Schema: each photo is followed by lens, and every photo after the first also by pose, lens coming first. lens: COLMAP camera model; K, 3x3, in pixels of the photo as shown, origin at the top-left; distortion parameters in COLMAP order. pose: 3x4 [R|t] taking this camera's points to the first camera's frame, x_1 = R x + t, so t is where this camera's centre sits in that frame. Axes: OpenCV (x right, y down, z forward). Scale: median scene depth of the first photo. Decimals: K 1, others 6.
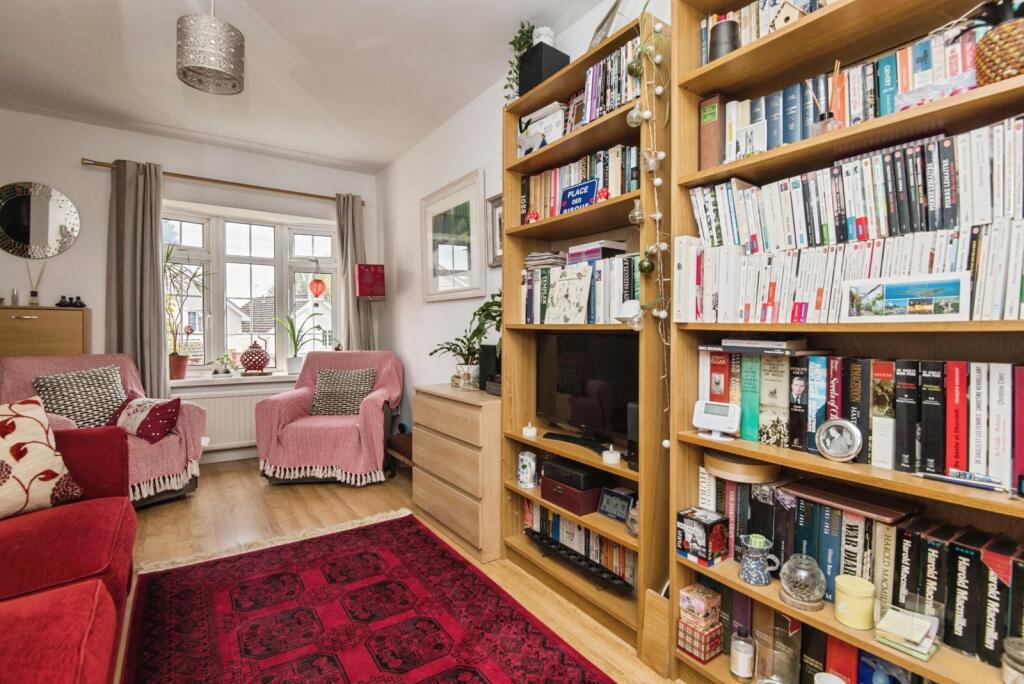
lens RADIAL K [[476.7, 0, 512.0], [0, 476.7, 342.0], [0, 0, 1]] dist [0.000198, -0.018205]
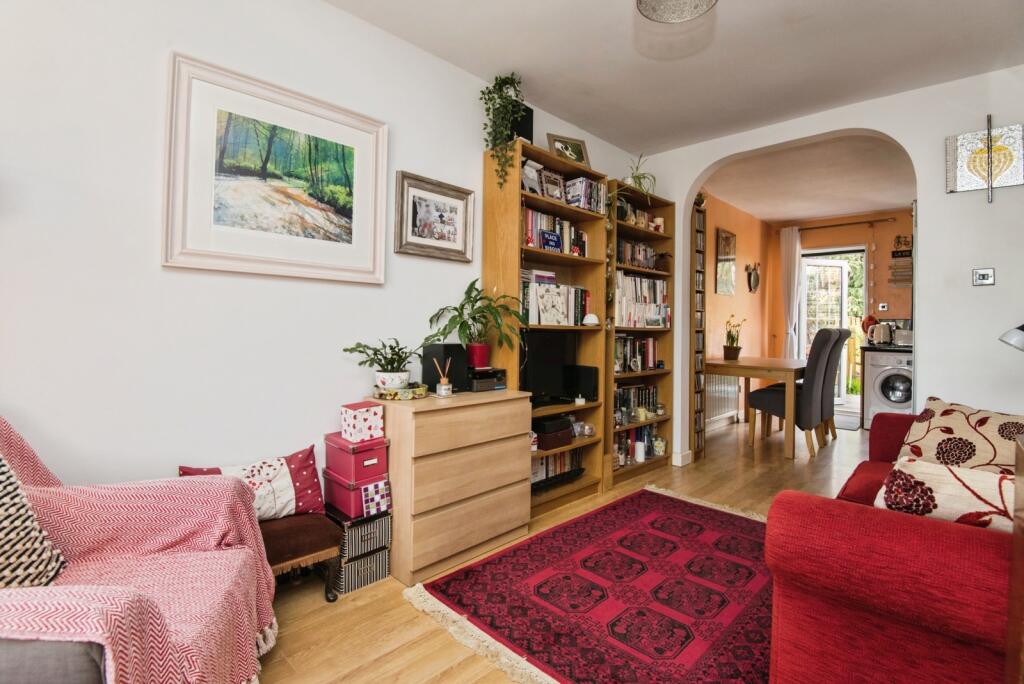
lens RADIAL K [[480.9, 0, 512.5], [0, 480.9, 320.4], [0, 0, 1]] dist [-0.000619, -0.019359]
pose [[-0.195527, -0.002546, 0.980695, -1.333326], [0.003386, 0.999989, 0.003271, -0.057582], [-0.980693, 0.003960, -0.195516, 1.421239]]
